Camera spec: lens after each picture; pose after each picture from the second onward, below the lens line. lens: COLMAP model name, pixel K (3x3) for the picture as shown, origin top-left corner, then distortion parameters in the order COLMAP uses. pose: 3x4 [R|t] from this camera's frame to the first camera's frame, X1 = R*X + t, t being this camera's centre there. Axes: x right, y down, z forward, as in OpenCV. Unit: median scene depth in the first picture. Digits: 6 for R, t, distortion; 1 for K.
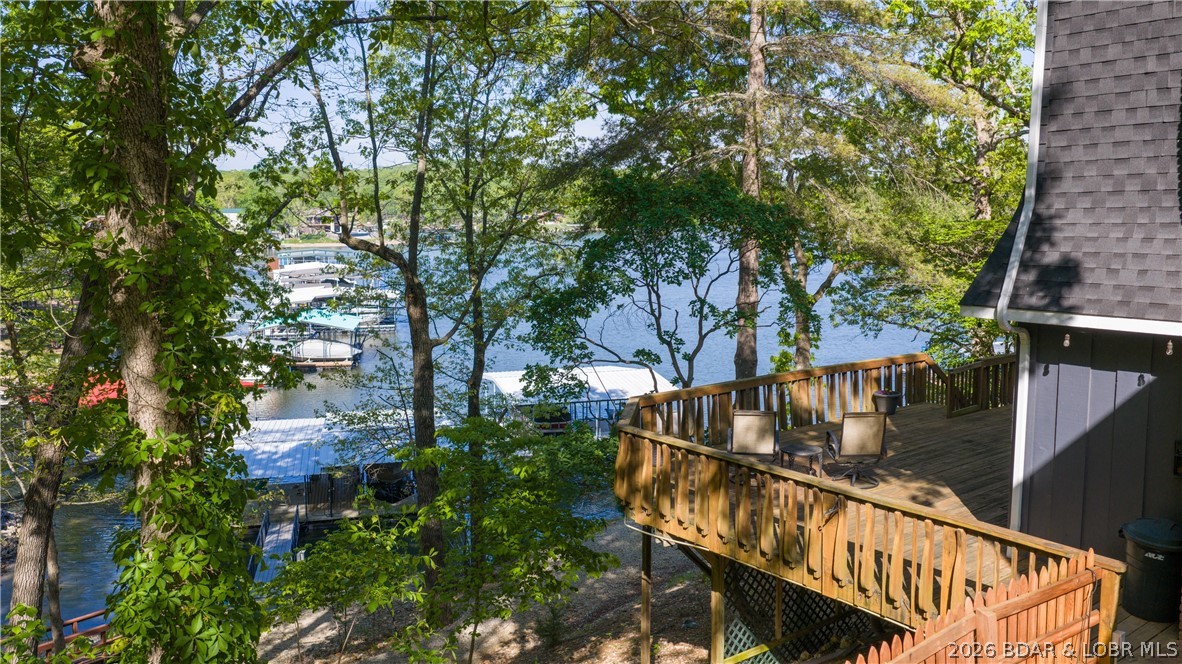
lens RADIAL K [[972.7, 0, 591.0], [0, 972.7, 332.0], [0, 0, 1]] dist [0.023931, -0.058761]
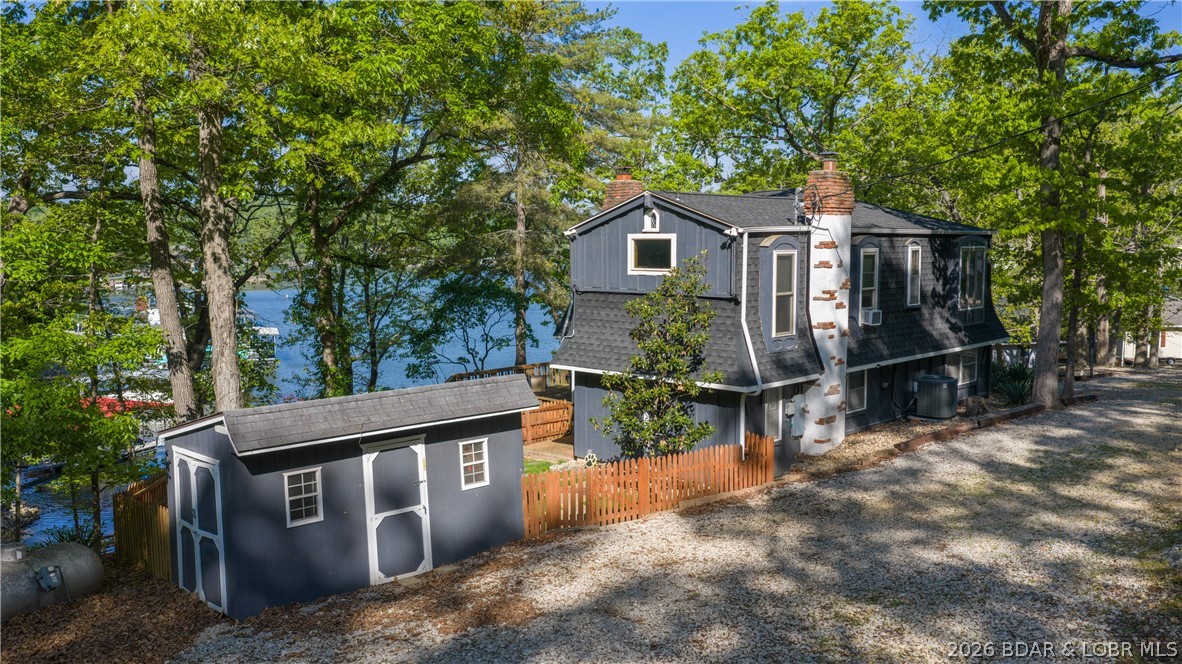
lens RADIAL K [[972.7, 0, 591.0], [0, 972.7, 332.0], [0, 0, 1]] dist [0.023931, -0.058761]
pose [[0.990655, -0.013884, 0.135682, 0.046335], [0.018751, 0.999223, -0.034655, 0.043791], [-0.135096, 0.036875, 0.990146, -1.250865]]
